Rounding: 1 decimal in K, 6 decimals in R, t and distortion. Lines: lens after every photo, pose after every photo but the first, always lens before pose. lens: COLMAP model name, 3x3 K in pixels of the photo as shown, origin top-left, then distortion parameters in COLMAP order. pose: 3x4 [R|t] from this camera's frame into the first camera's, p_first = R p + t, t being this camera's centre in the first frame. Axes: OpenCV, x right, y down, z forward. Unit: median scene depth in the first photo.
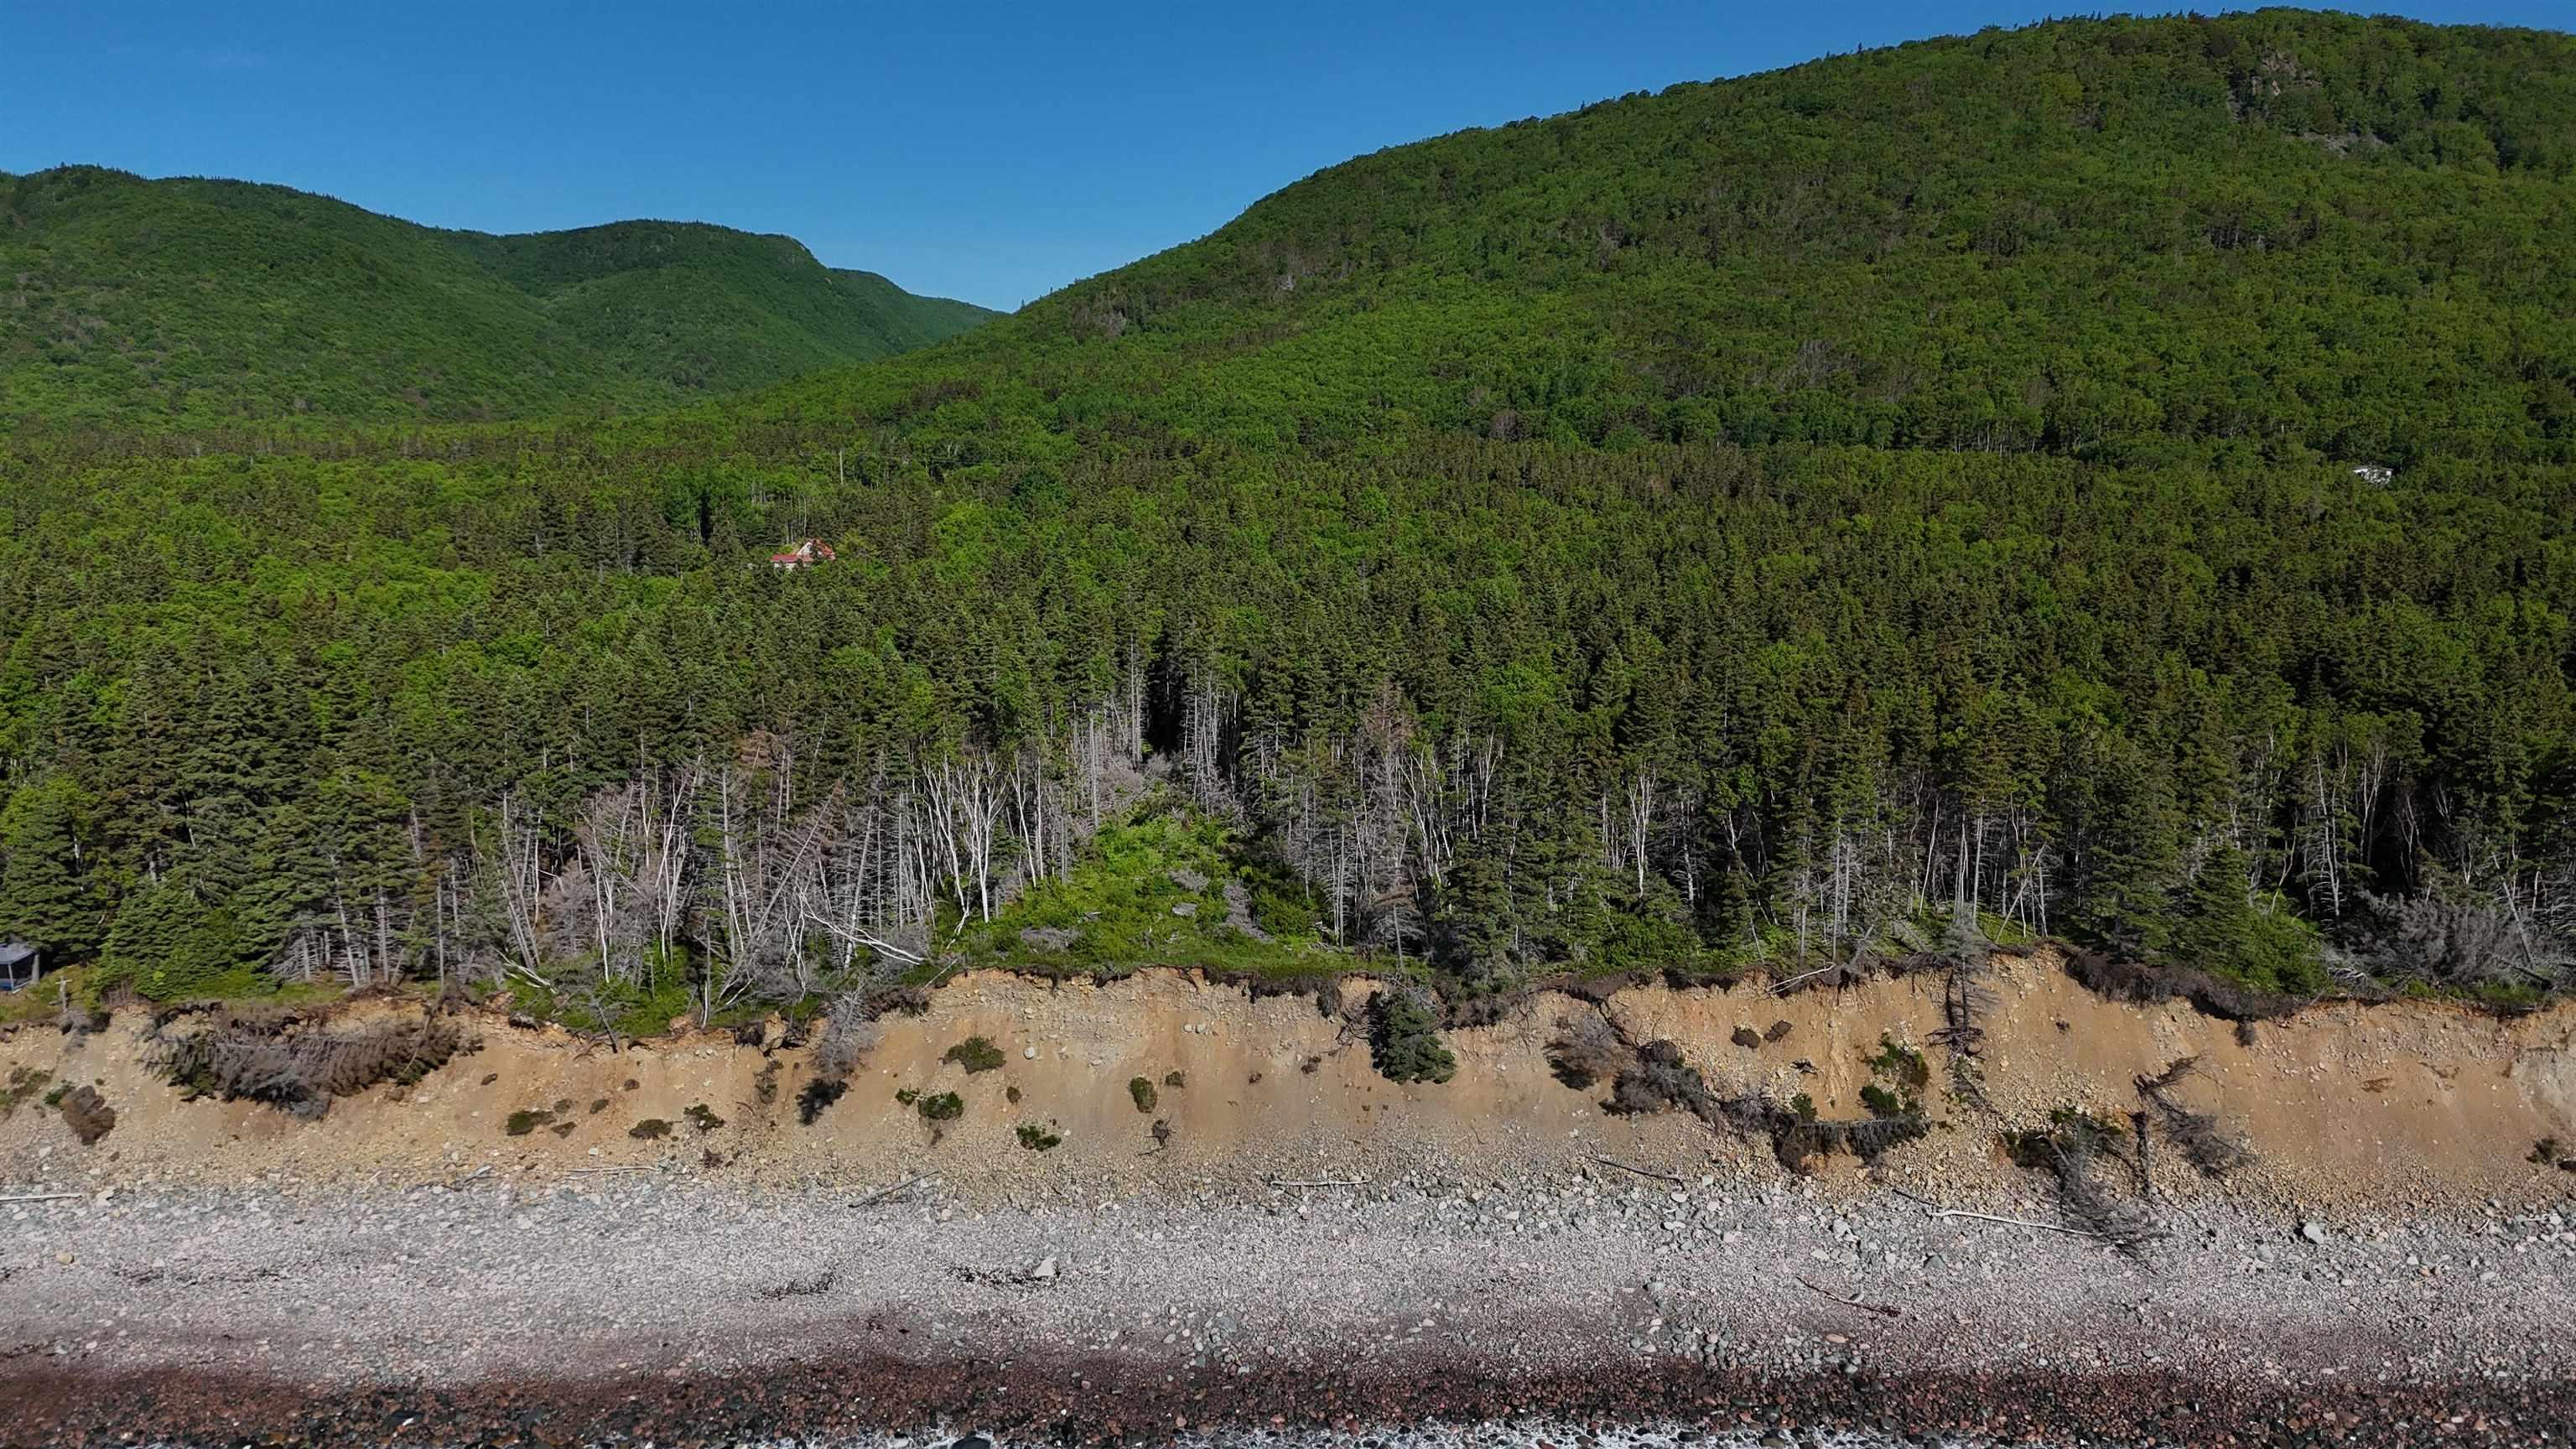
lens RADIAL K [[1873.7, 0, 1292.8], [0, 1873.7, 719.6], [0, 0, 1]] dist [0.070017, -0.062740]
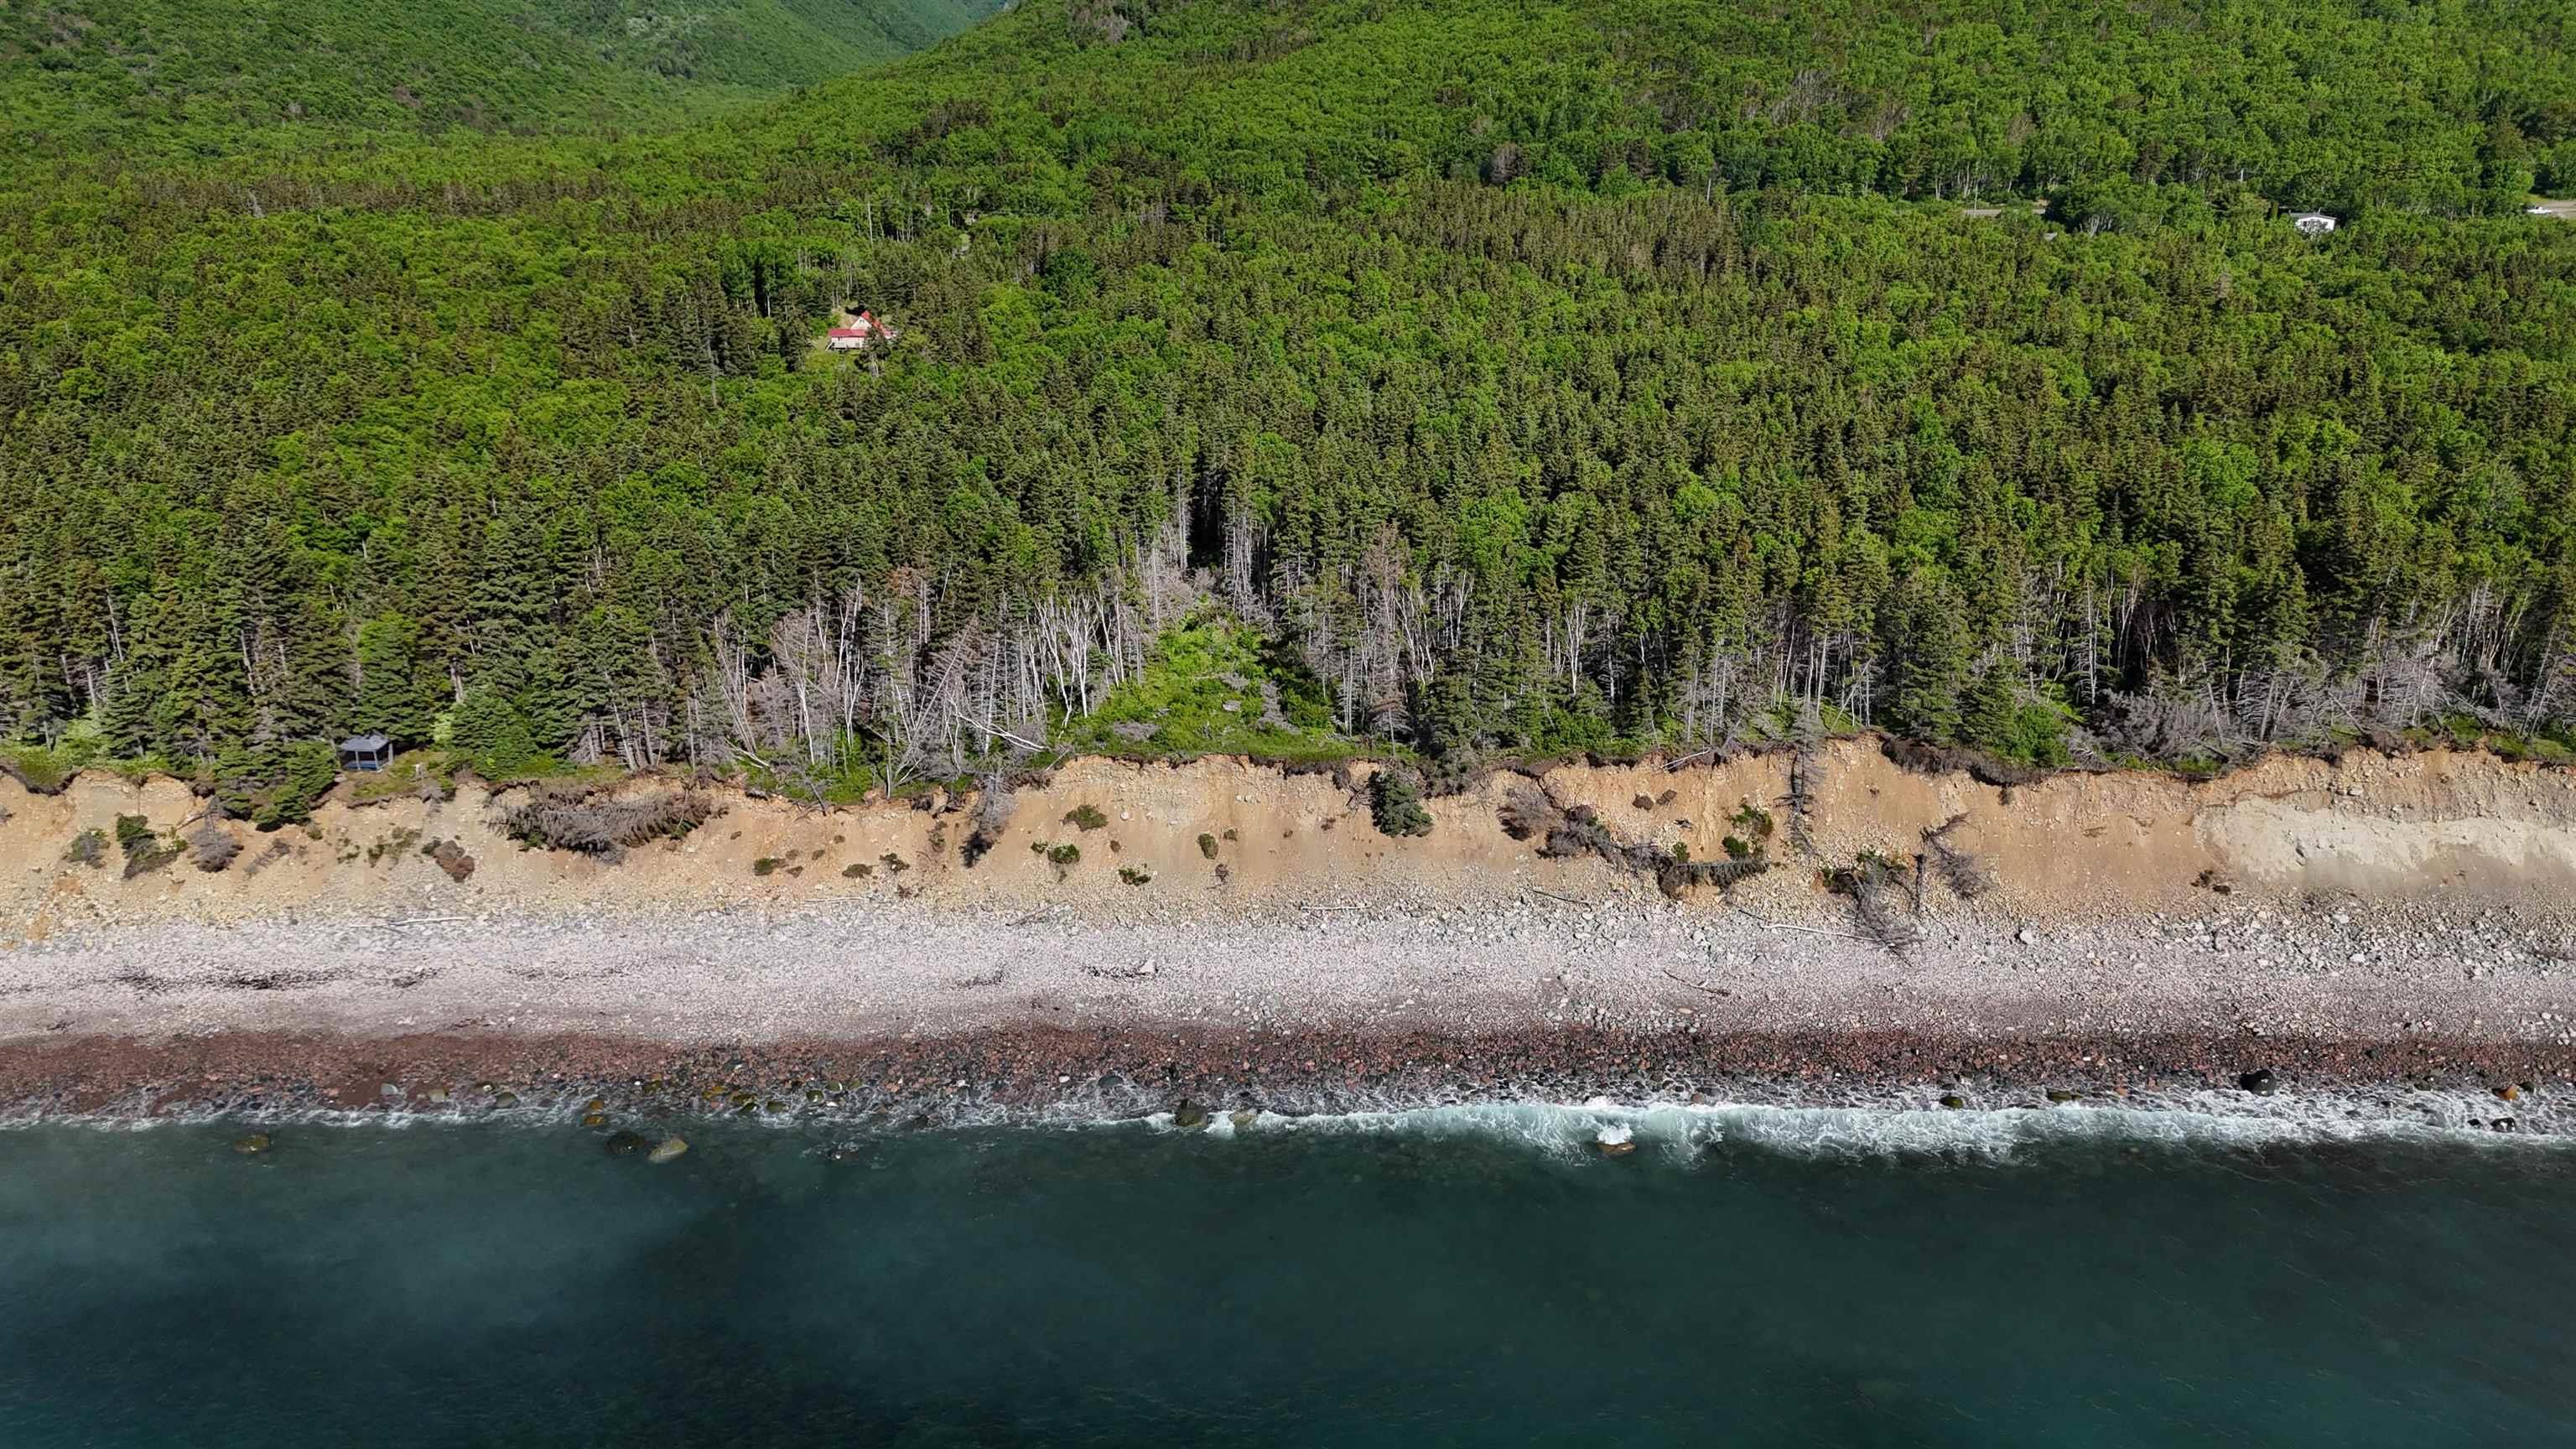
lens RADIAL K [[1873.7, 0, 1286.1], [0, 1873.7, 720.3], [0, 0, 1]] dist [0.070017, -0.062740]
pose [[0.999963, -0.005959, -0.006129, -0.009671], [0.006880, 0.986558, 0.163267, -0.090080], [0.005073, -0.163303, 0.986563, -0.268863]]
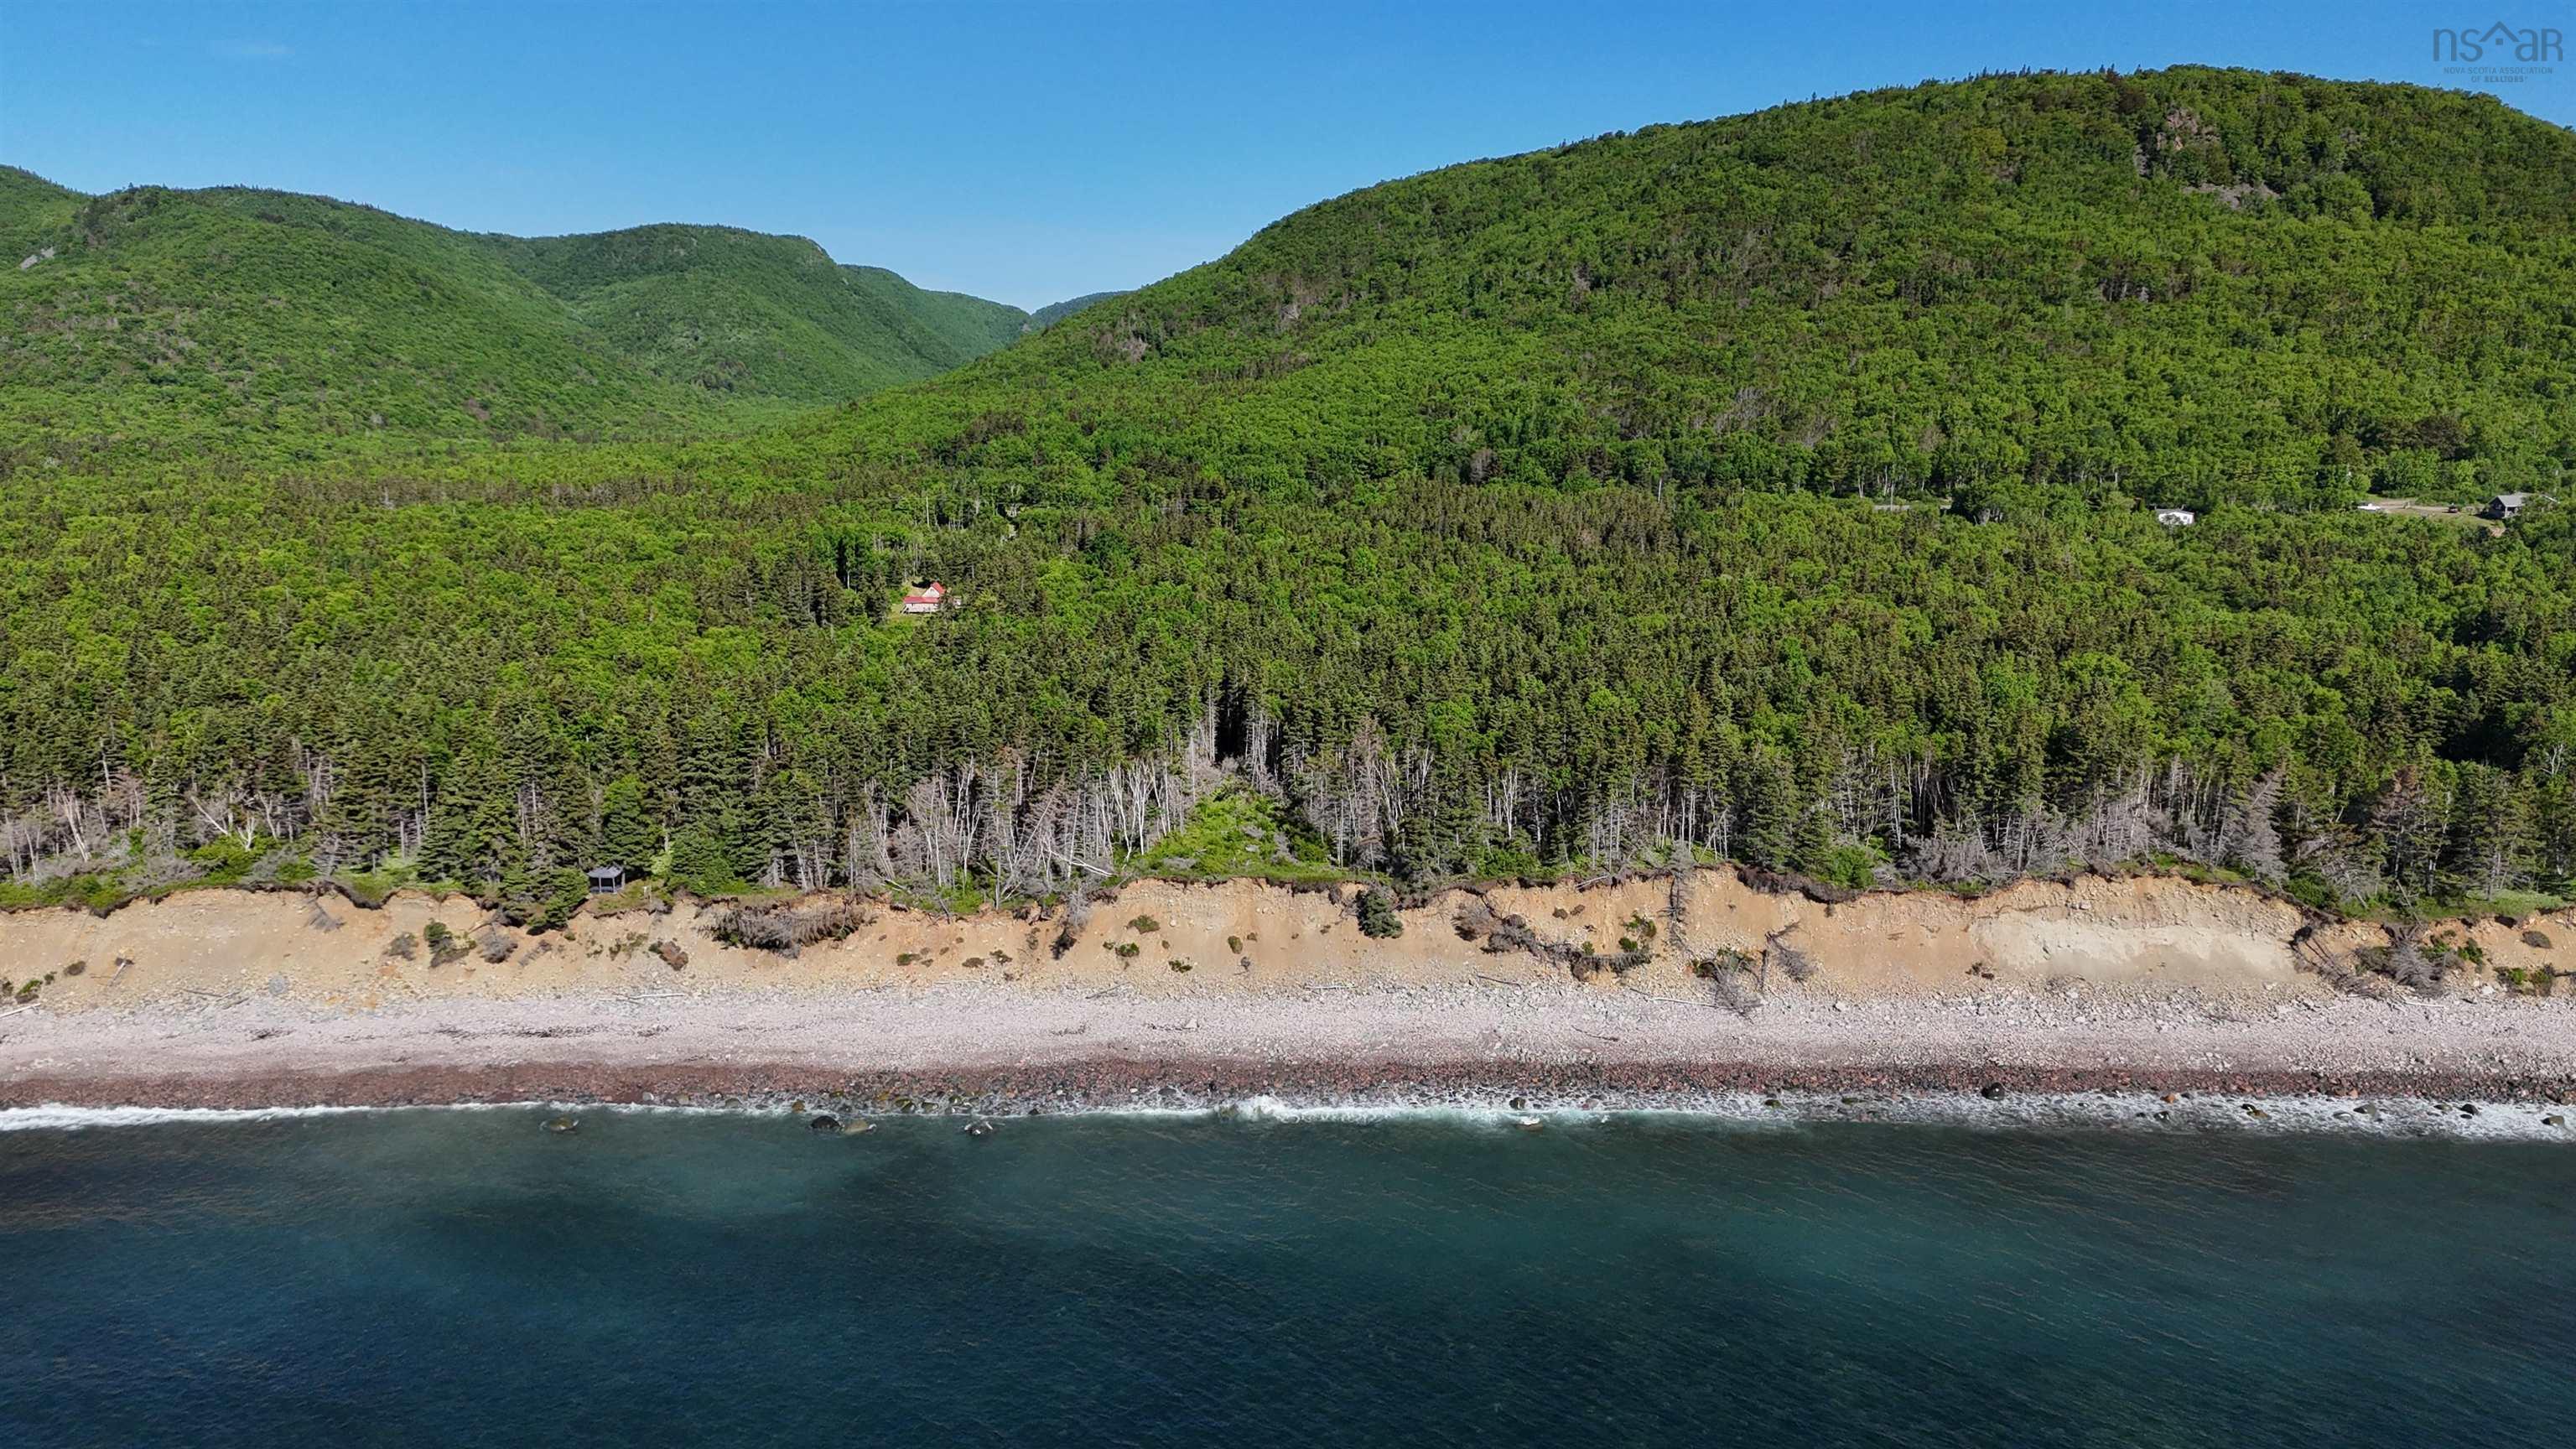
lens RADIAL K [[1873.7, 0, 1278.5], [0, 1873.7, 719.5], [0, 0, 1]] dist [0.070017, -0.062740]
pose [[0.999950, -0.003899, -0.009260, -0.014226], [0.003982, 0.999952, 0.008955, -0.030431], [0.009224, -0.008992, 0.999917, -0.651121]]
